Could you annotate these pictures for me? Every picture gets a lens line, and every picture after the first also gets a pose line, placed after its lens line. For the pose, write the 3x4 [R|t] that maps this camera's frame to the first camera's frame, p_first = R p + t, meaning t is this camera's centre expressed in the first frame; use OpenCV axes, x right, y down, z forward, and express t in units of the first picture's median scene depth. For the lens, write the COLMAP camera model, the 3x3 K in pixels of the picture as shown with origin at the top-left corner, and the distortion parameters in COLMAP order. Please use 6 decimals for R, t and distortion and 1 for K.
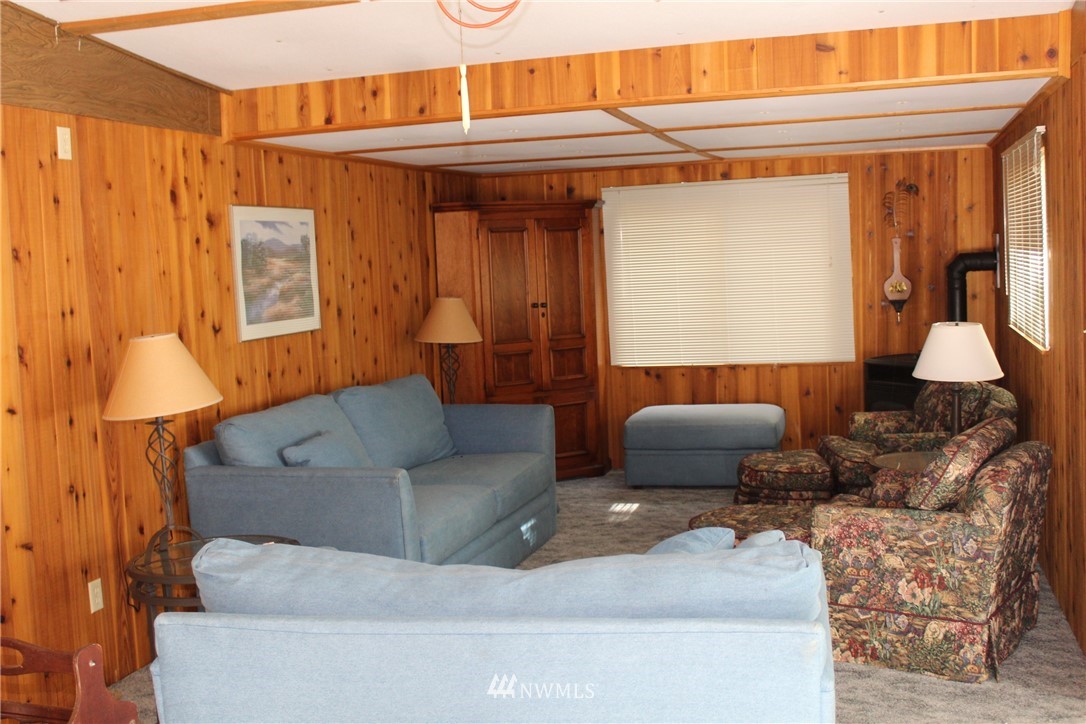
lens RADIAL K [[1174.0, 0, 537.6], [0, 1174.0, 348.8], [0, 0, 1]] dist [-0.068955, 0.000000]
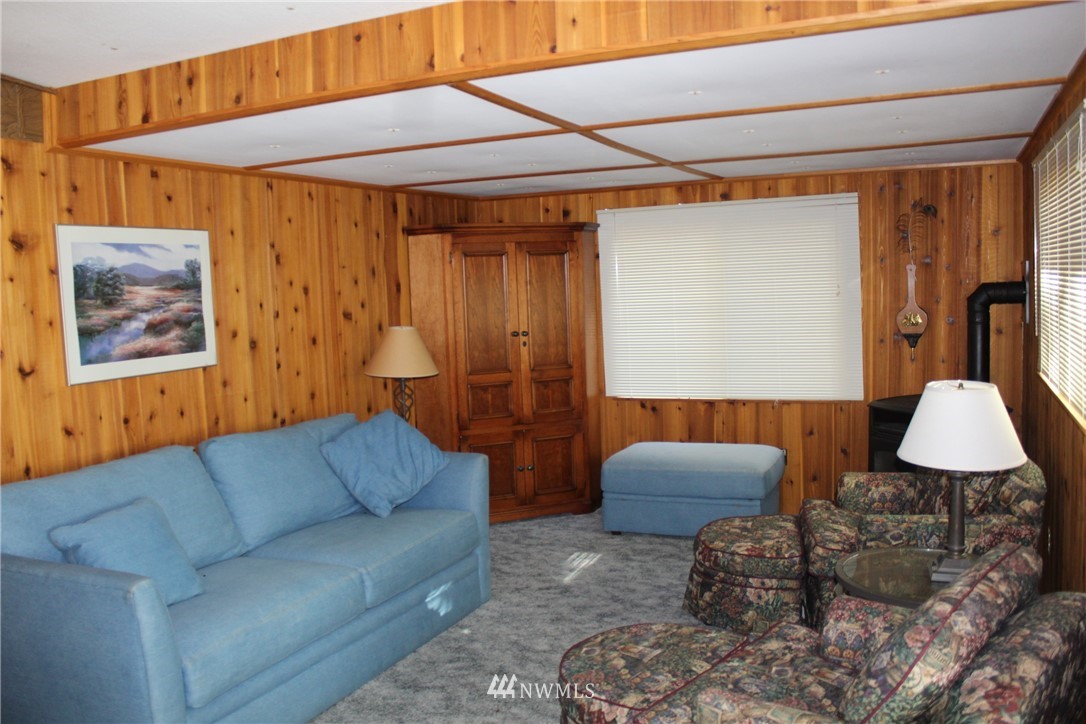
lens RADIAL K [[902.4, 0, 542.2], [0, 902.4, 354.5], [0, 0, 1]] dist [-0.147101, 0.112187]
pose [[0.990683, 0.016833, -0.135140, 0.160567], [-0.015863, 0.999840, 0.008249, -0.036413], [0.135258, -0.006029, 0.990792, 0.389240]]
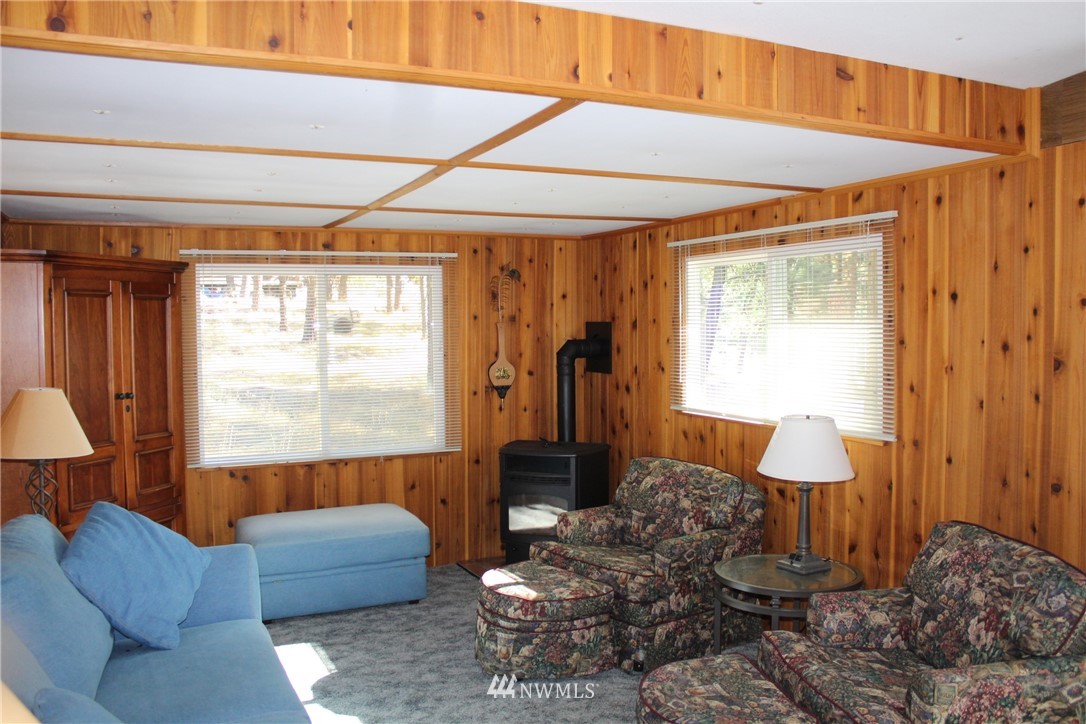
lens RADIAL K [[902.4, 0, 538.4], [0, 902.4, 355.8], [0, 0, 1]] dist [-0.147101, 0.112187]
pose [[0.748706, 0.014212, 0.662750, -0.235064], [0.029345, 0.998080, -0.054553, -0.033312], [-0.662252, 0.060292, 0.746851, 0.554303]]
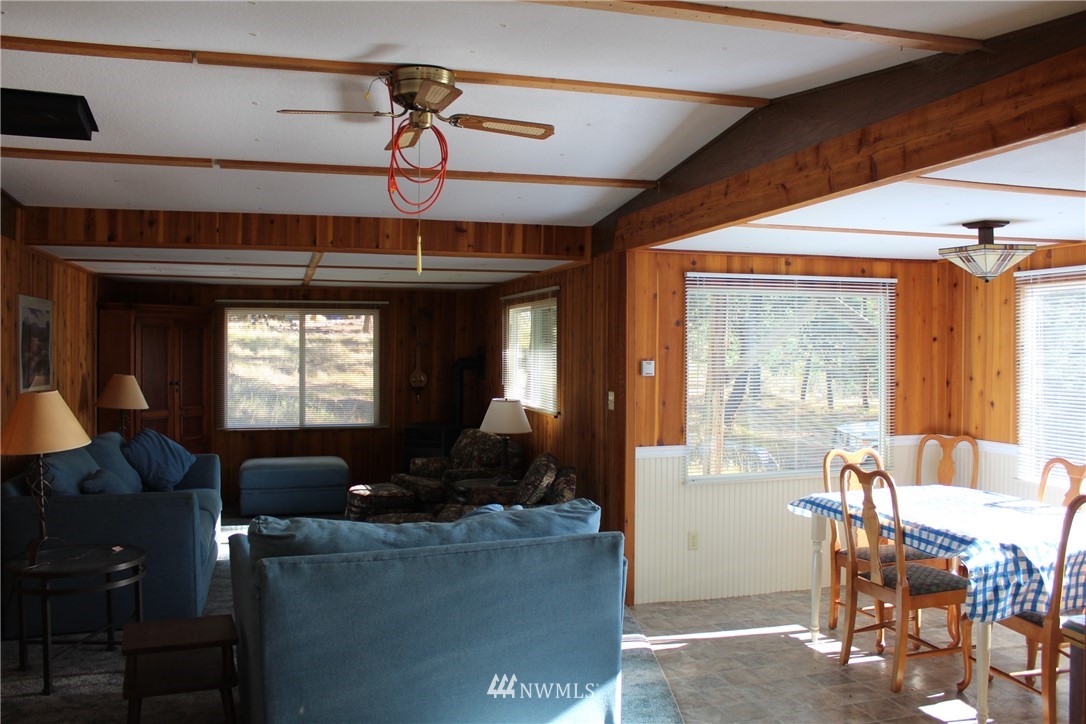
lens RADIAL K [[902.4, 0, 528.9], [0, 902.4, 349.2], [0, 0, 1]] dist [-0.147101, 0.112187]
pose [[0.840231, 0.049075, 0.540004, -0.281111], [0.000123, 0.995879, -0.090697, 0.021767], [-0.542229, 0.076273, 0.836762, -0.091387]]
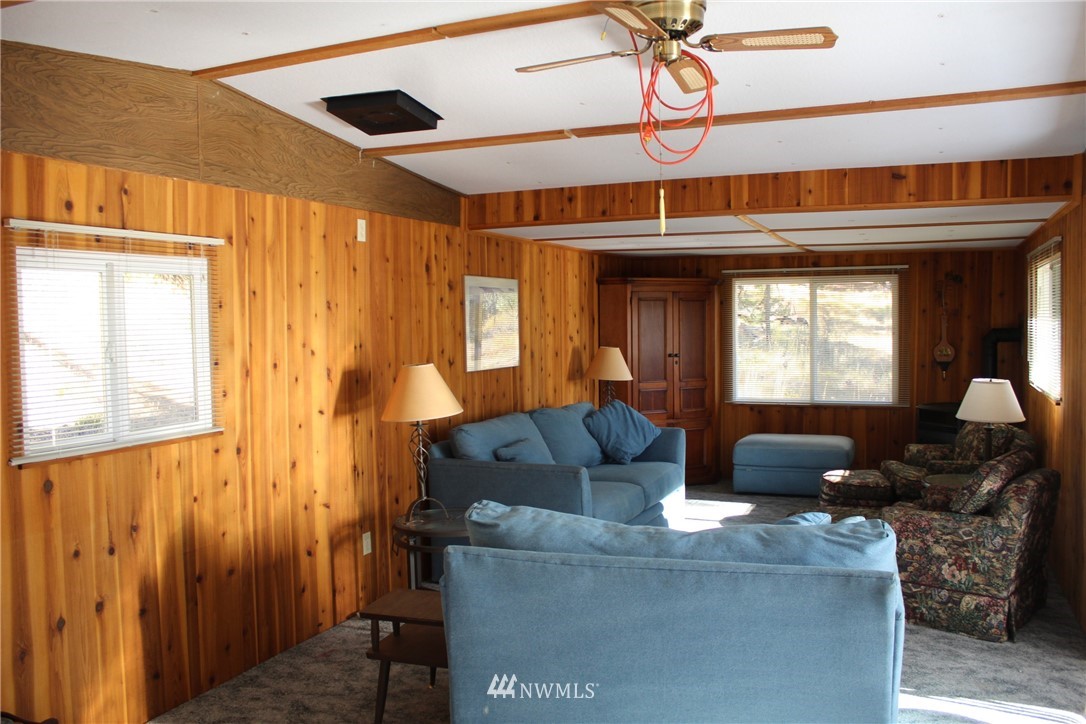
lens RADIAL K [[902.4, 0, 547.4], [0, 902.4, 355.6], [0, 0, 1]] dist [-0.147101, 0.112187]
pose [[0.992230, 0.038591, -0.118281, -0.027901], [-0.042826, 0.998521, -0.033478, 0.005728], [0.116814, 0.038284, 0.992416, -0.062021]]
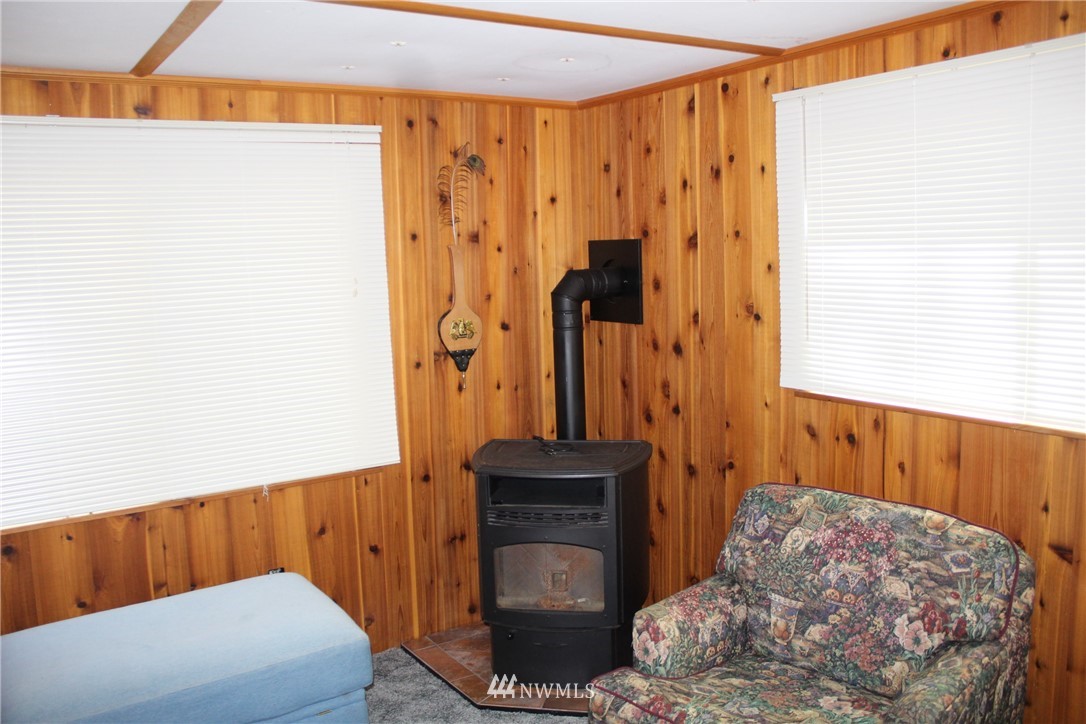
lens RADIAL K [[902.4, 0, 541.1], [0, 902.4, 352.3], [0, 0, 1]] dist [-0.147101, 0.112187]
pose [[0.642142, -0.063631, 0.763941, -0.019368], [0.066705, 0.997407, 0.027007, -0.068268], [-0.763678, 0.033616, 0.644721, 0.914759]]
